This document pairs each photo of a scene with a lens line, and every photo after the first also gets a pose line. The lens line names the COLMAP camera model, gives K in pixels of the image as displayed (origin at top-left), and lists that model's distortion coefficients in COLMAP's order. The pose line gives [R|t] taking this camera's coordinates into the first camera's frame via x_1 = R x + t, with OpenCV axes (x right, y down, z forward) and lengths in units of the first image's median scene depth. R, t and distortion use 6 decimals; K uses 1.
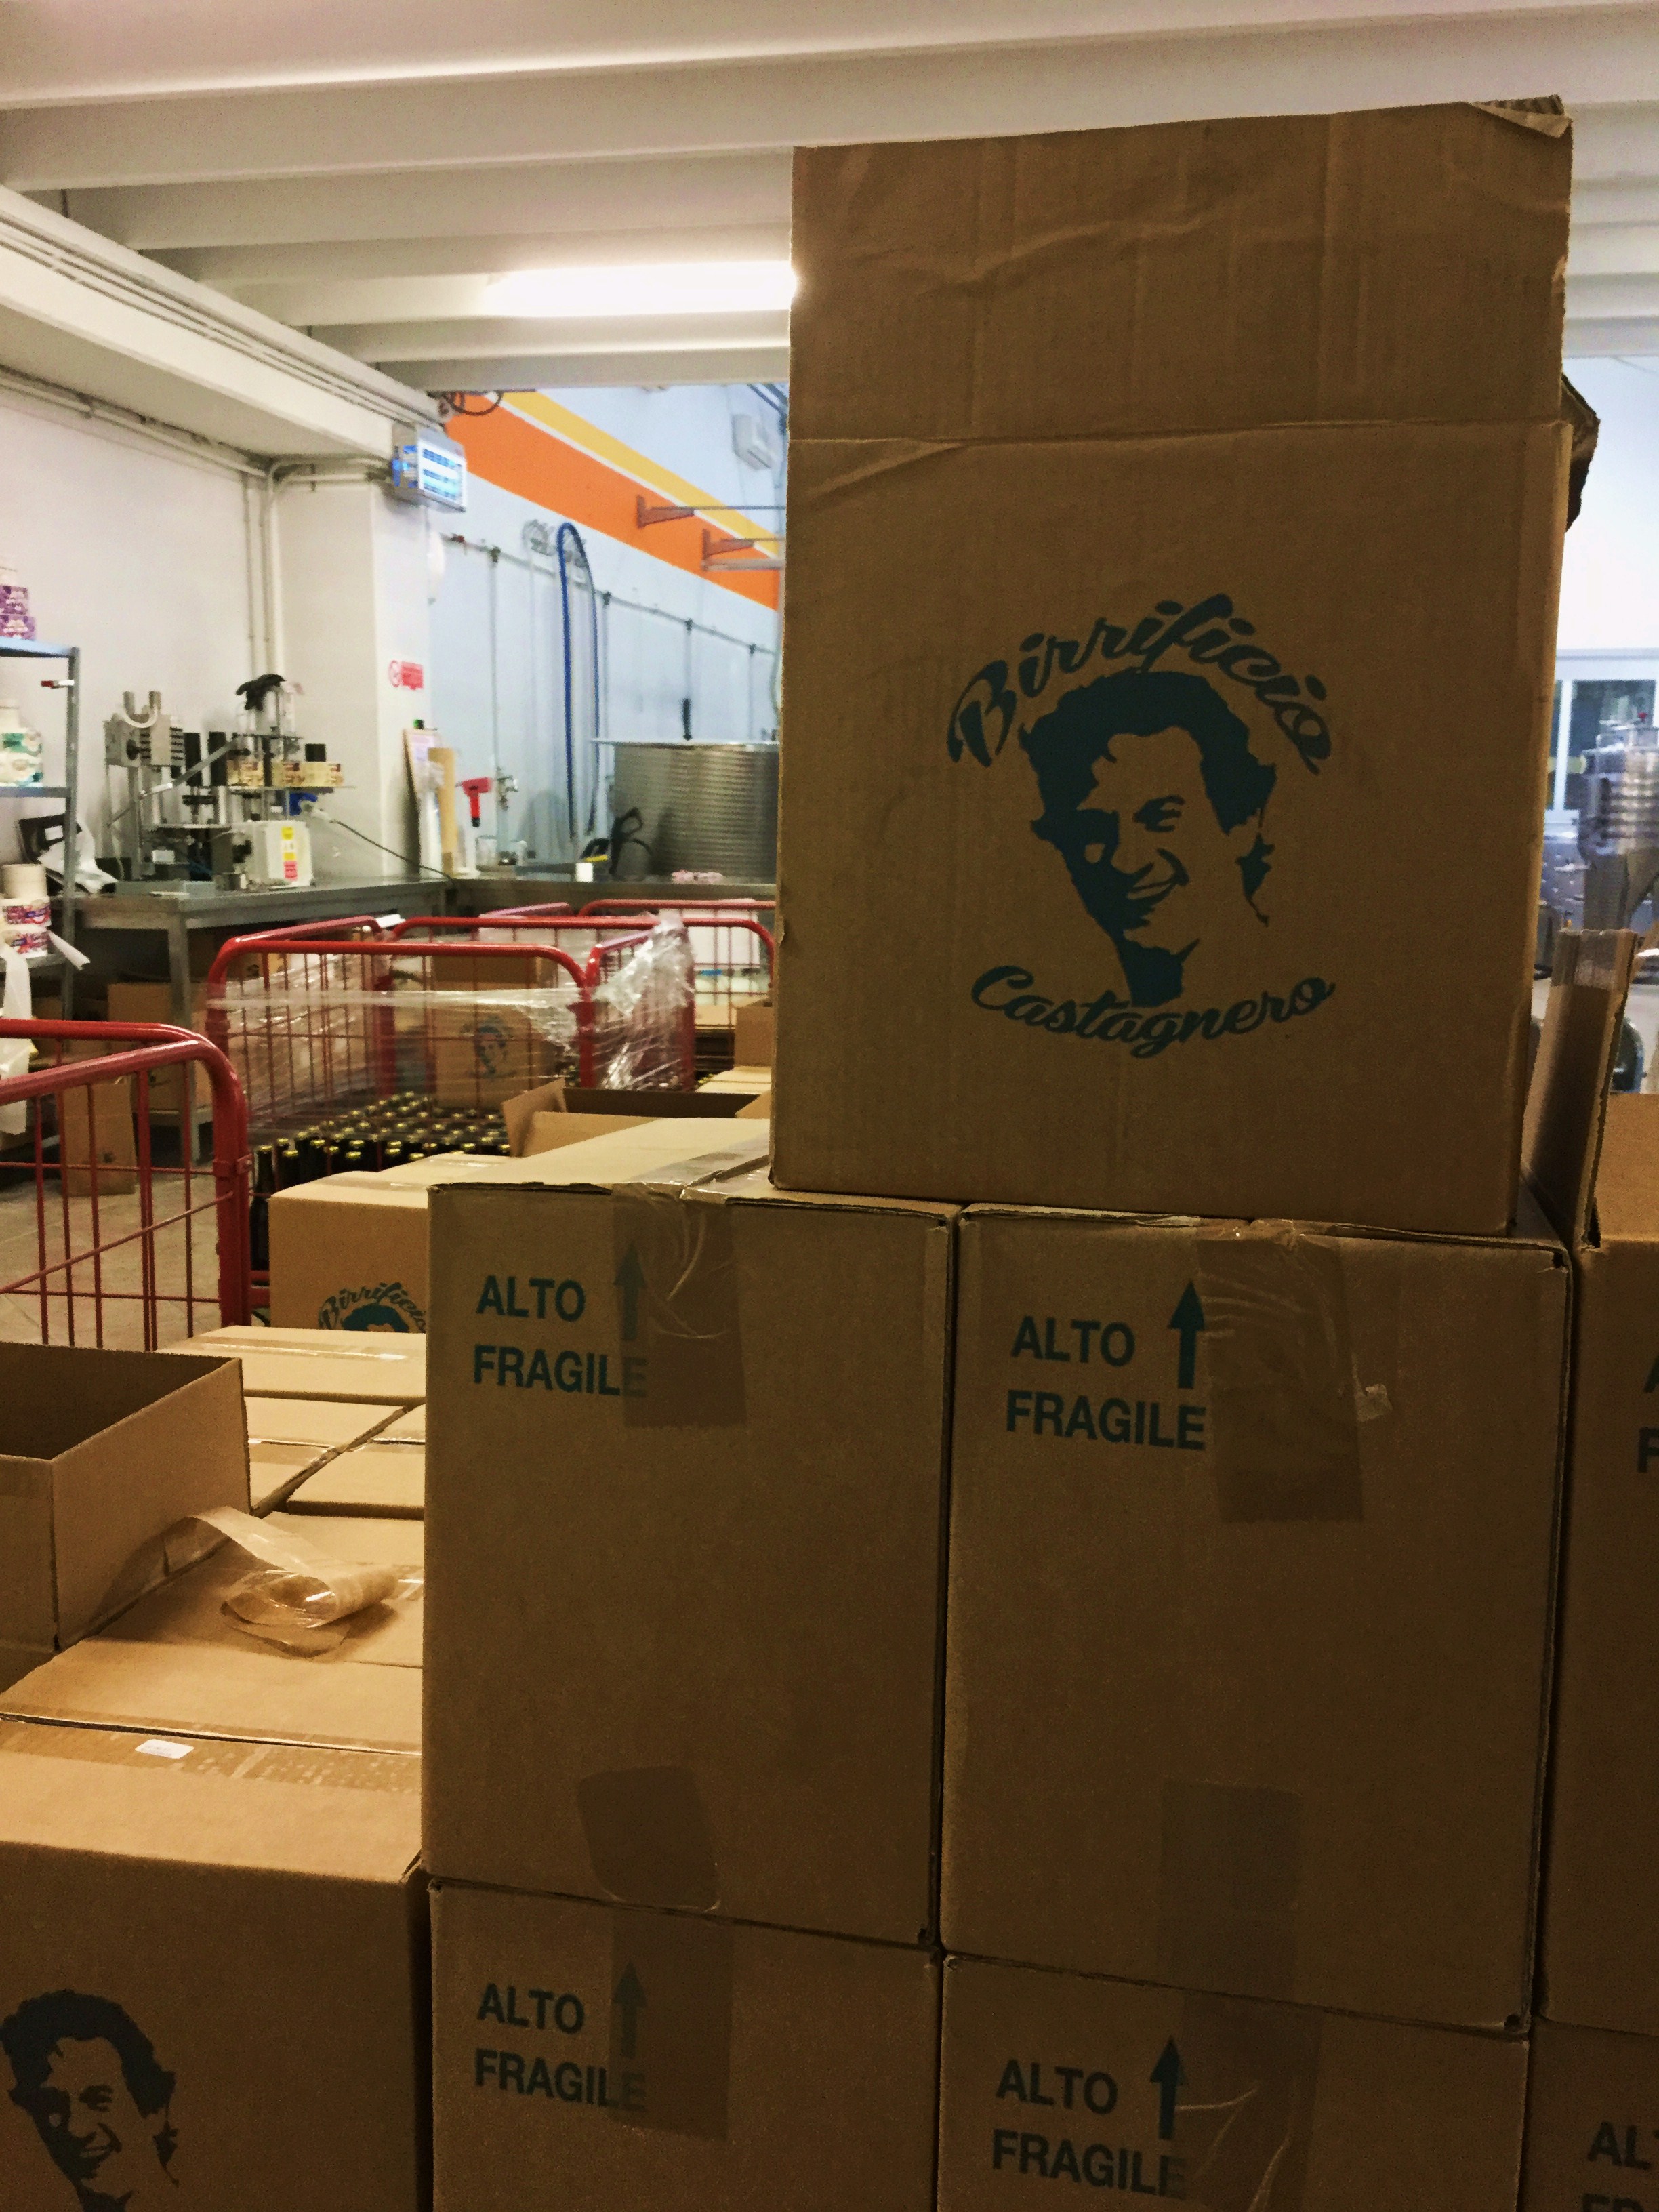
lens RADIAL K [[2004.8, 0, 829.5], [0, 2004.8, 1106.0], [0, 0, 1]] dist [0.128051, -0.226716]
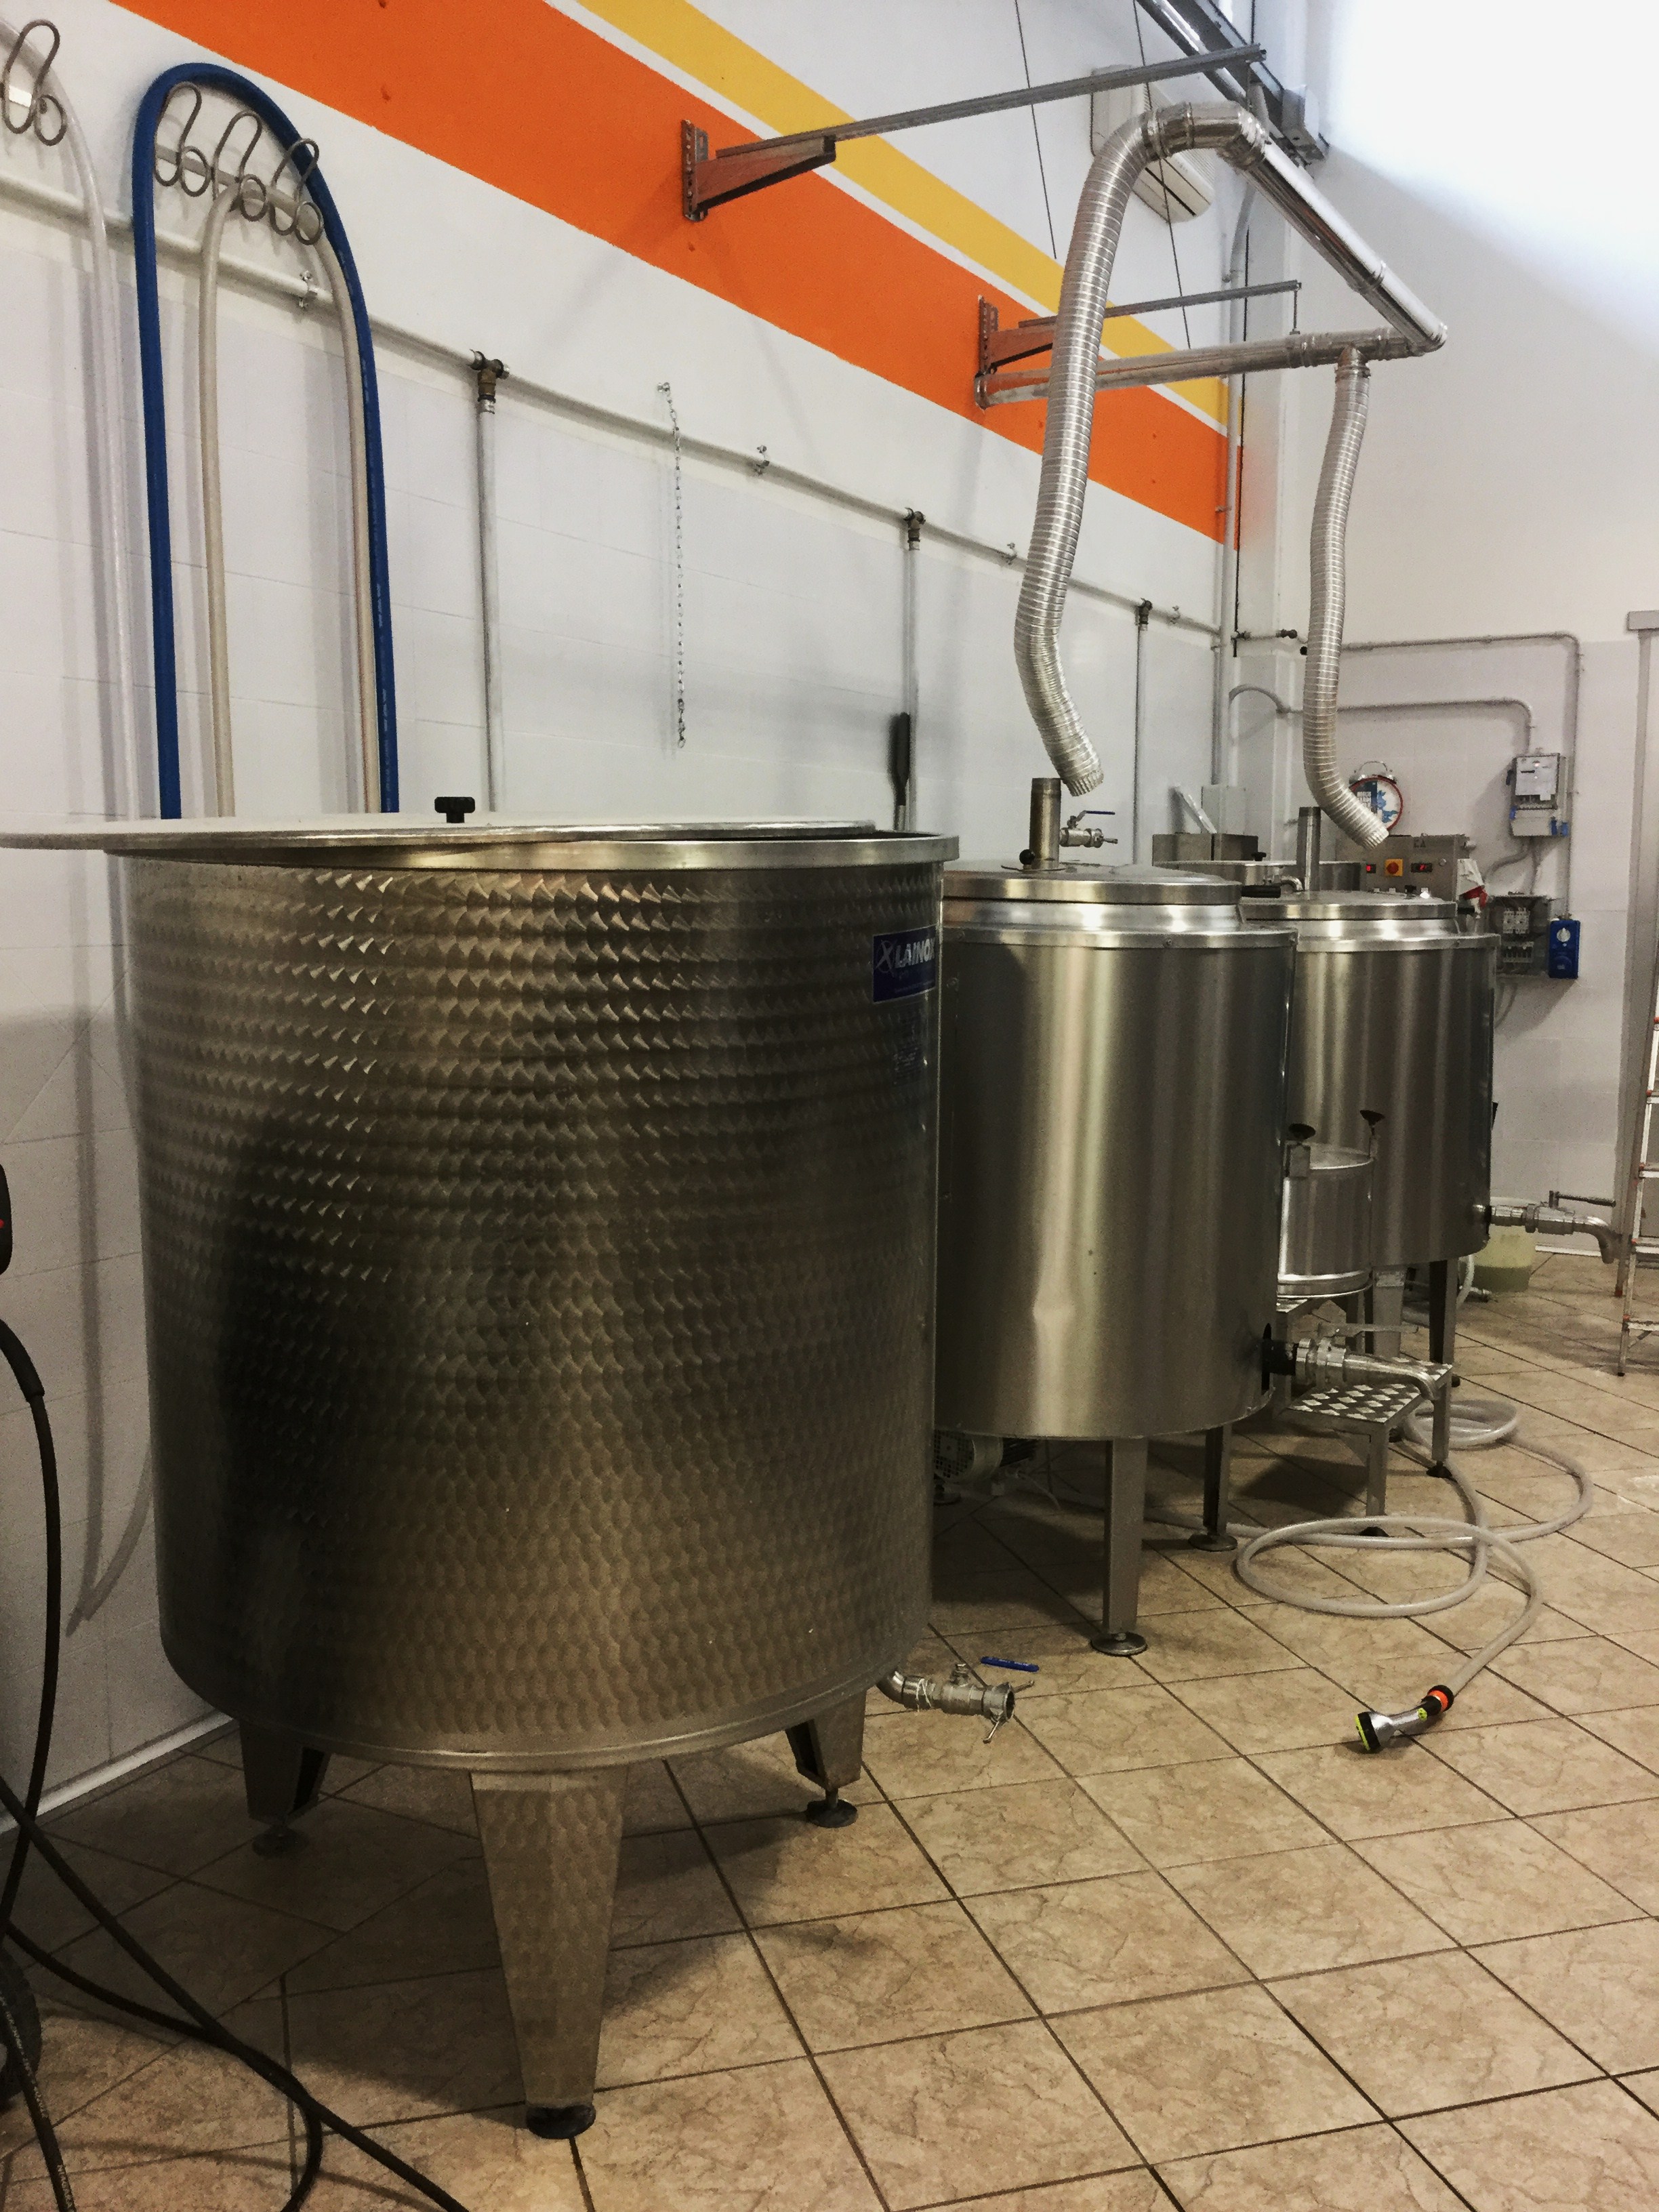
lens RADIAL K [[2004.8, 0, 829.5], [0, 2004.8, 1106.0], [0, 0, 1]] dist [0.128051, -0.226716]
pose [[0.953316, 0.066794, -0.294496, 0.039201], [-0.074525, 0.997105, -0.015093, -0.118243], [0.292635, 0.036336, 0.955534, 0.621181]]
